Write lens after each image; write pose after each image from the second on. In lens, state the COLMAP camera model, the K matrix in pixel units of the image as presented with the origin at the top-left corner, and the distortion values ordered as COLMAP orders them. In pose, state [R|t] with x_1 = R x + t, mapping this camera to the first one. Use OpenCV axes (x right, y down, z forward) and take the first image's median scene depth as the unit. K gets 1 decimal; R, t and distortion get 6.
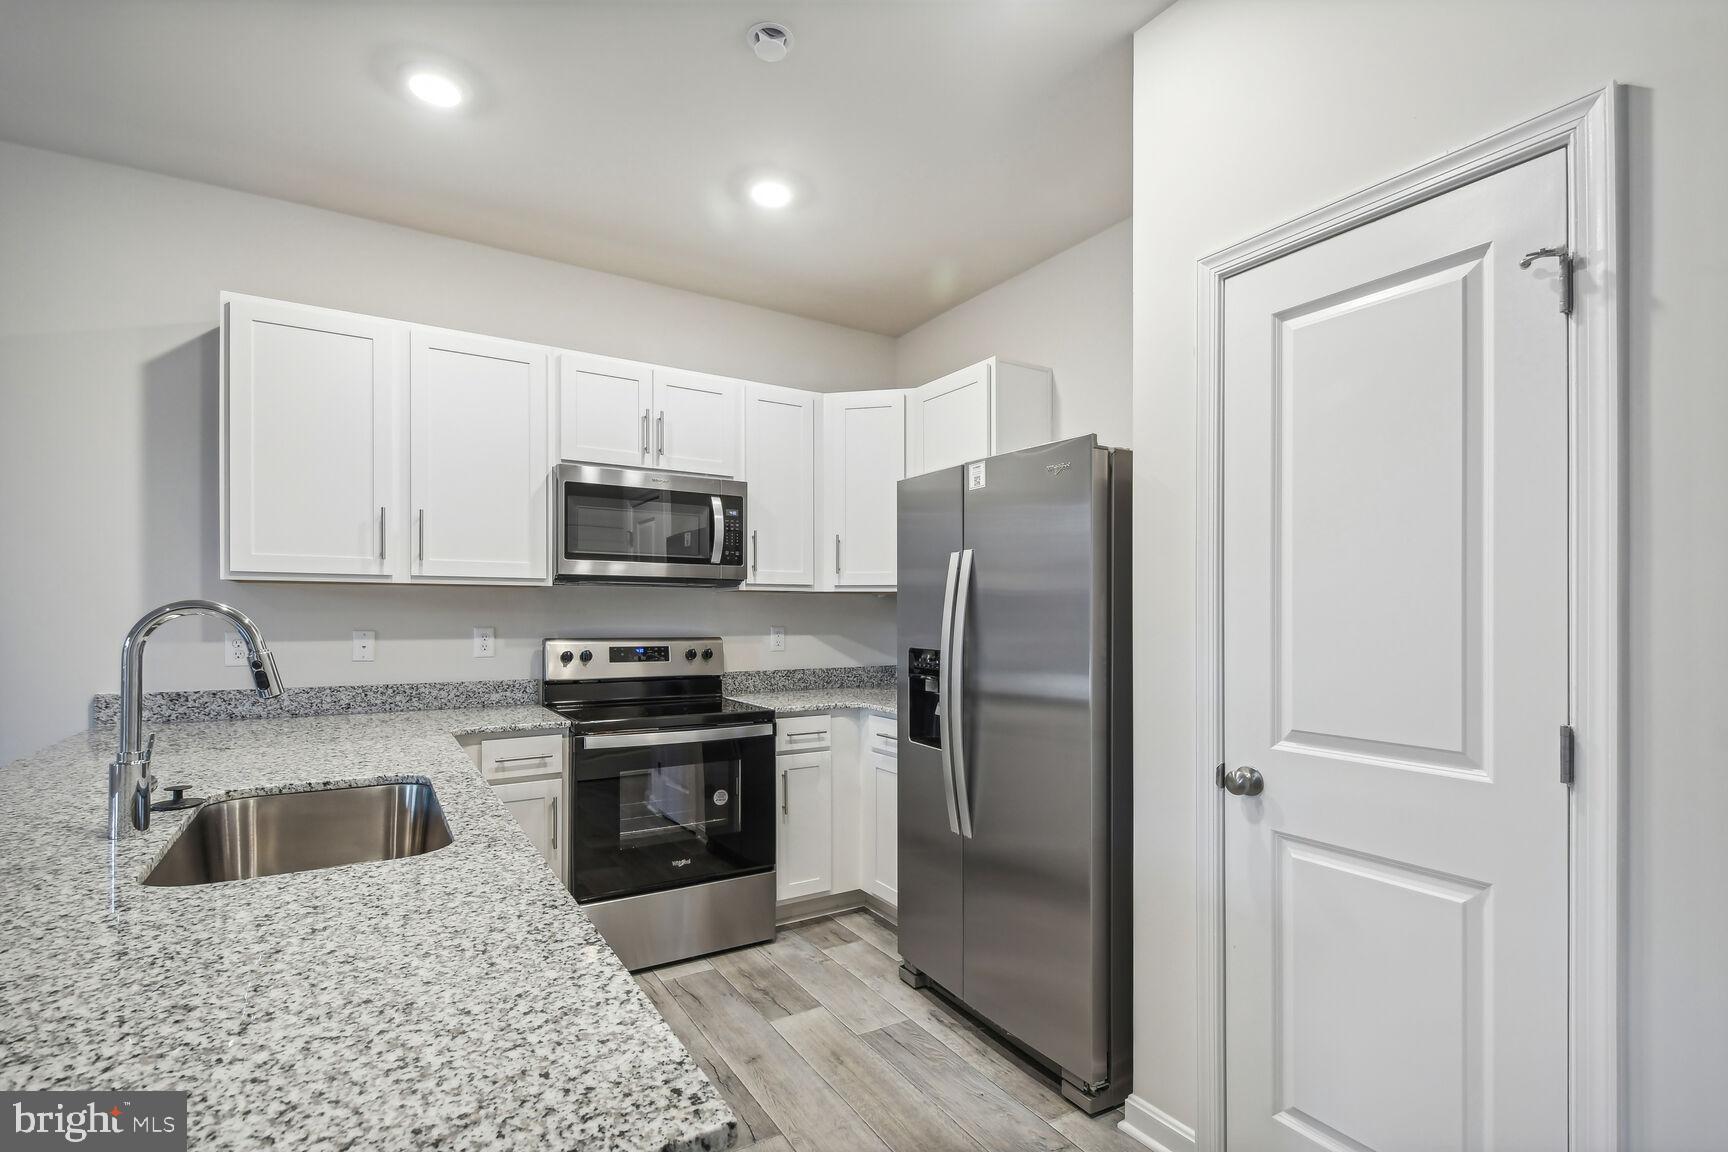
lens RADIAL K [[812.5, 0, 865.4], [0, 812.5, 618.3], [0, 0, 1]] dist [-0.000242, -0.000642]
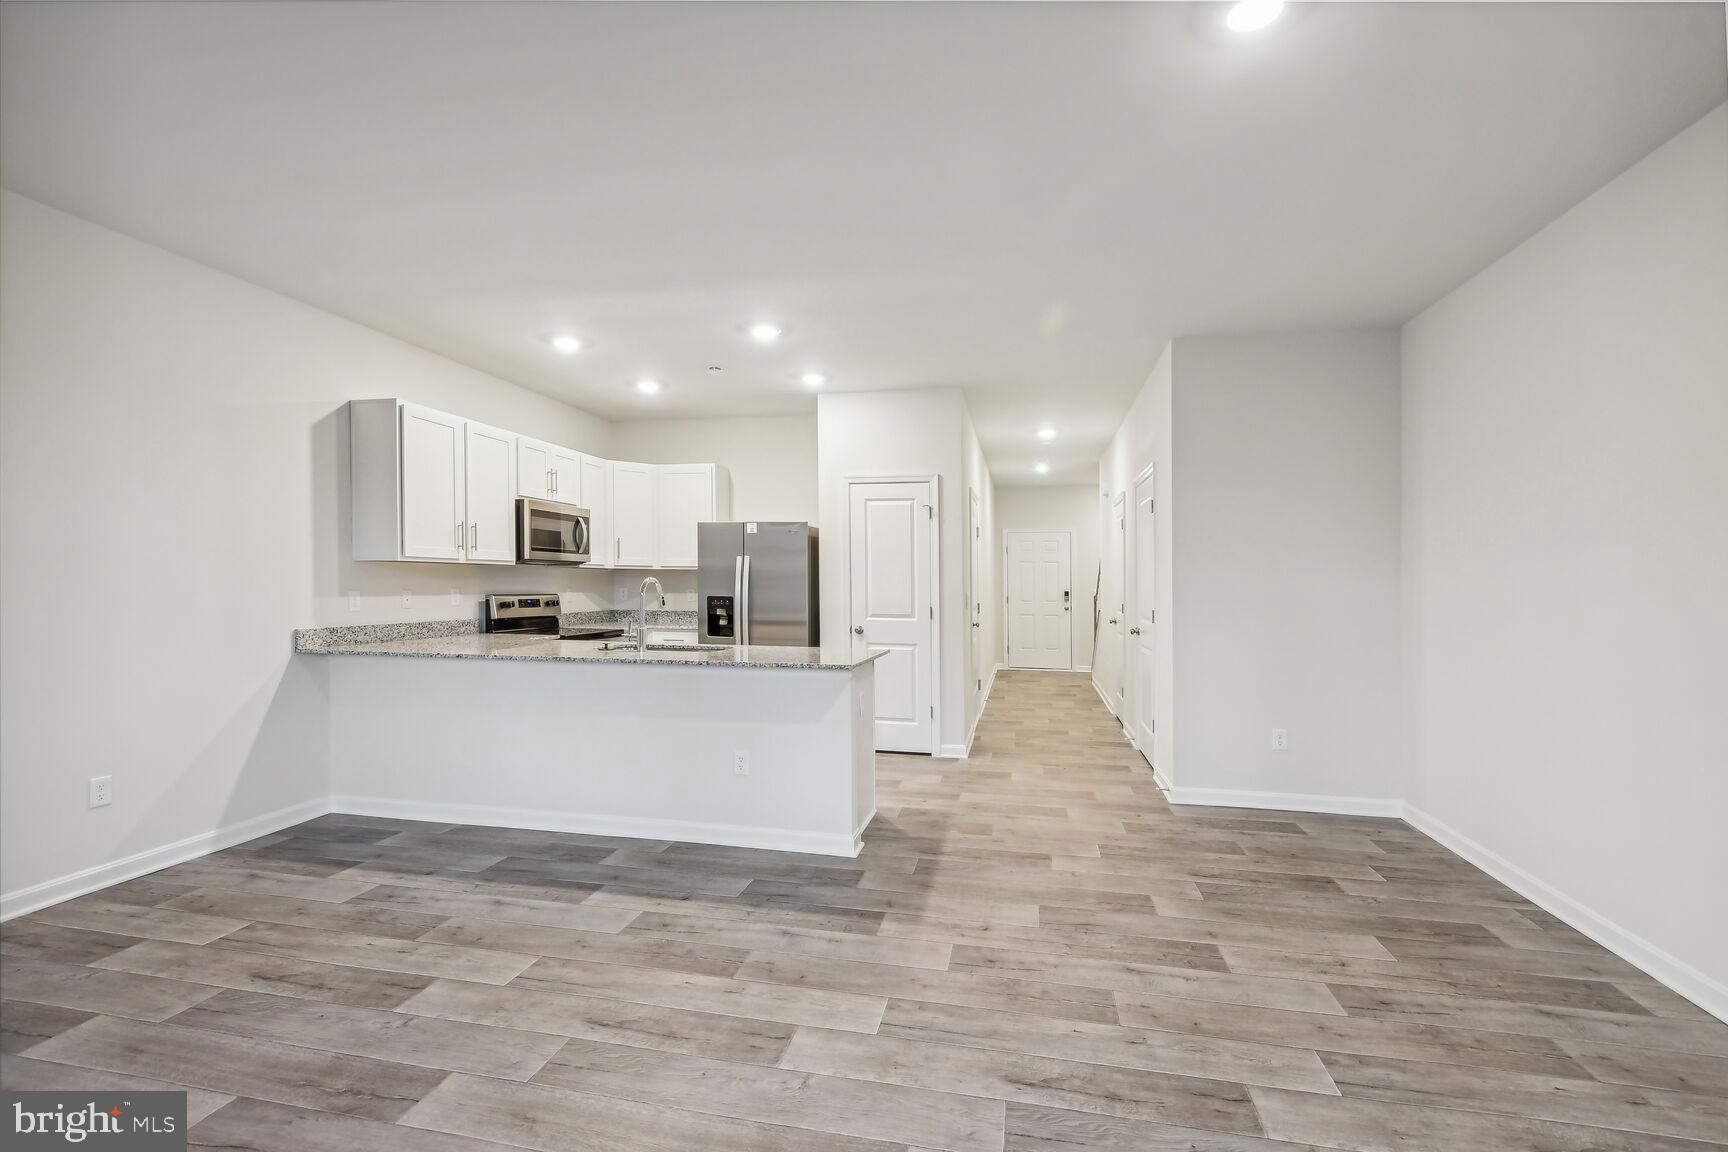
lens RADIAL K [[810.9, 0, 853.1], [0, 810.9, 574.0], [0, 0, 1]] dist [-0.003888, -0.000159]
pose [[0.699438, 0.009621, 0.714628, -1.163744], [-0.001993, 0.999932, -0.011512, -0.000600], [-0.714690, 0.006628, 0.699409, -0.814807]]
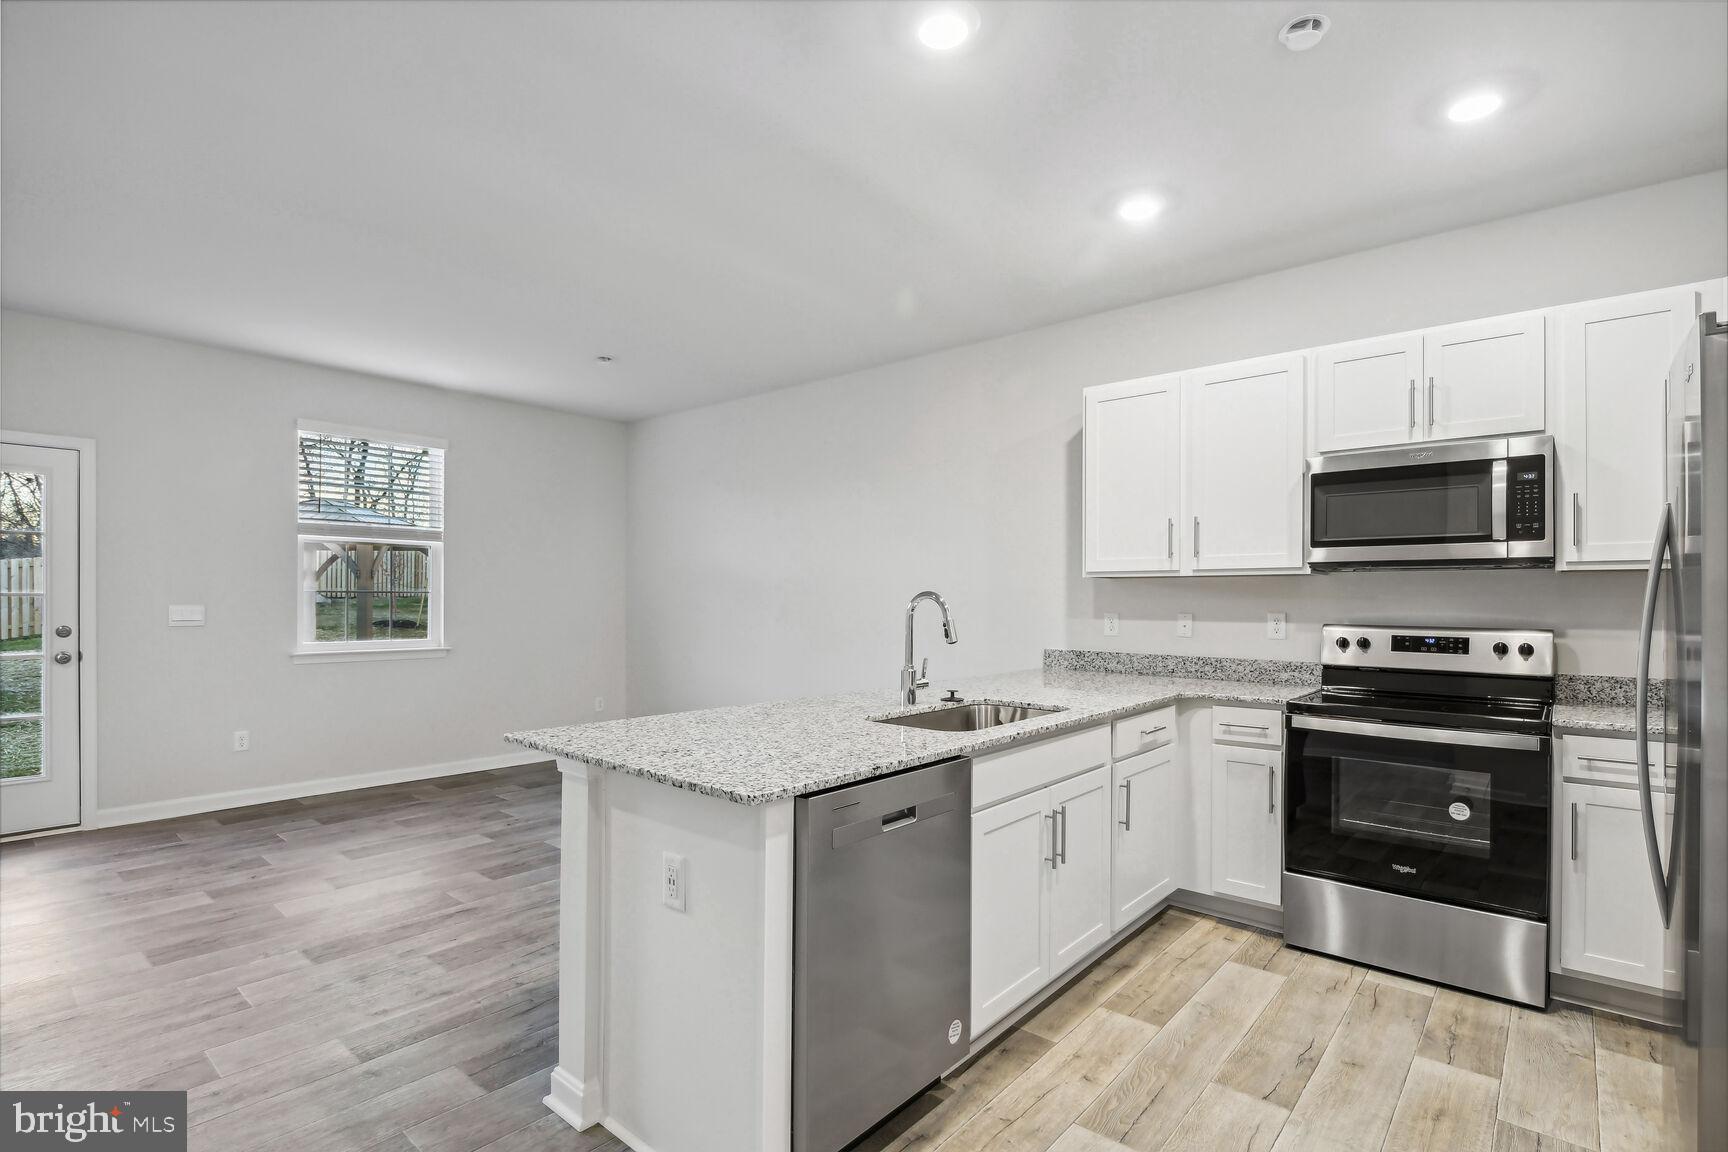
lens RADIAL K [[812.5, 0, 841.4], [0, 812.5, 622.8], [0, 0, 1]] dist [-0.000242, -0.000642]
pose [[0.277181, 0.025137, -0.960489, 0.465140], [-0.009420, 0.999681, 0.023445, 0.004830], [0.960772, 0.002549, 0.277329, 0.121577]]
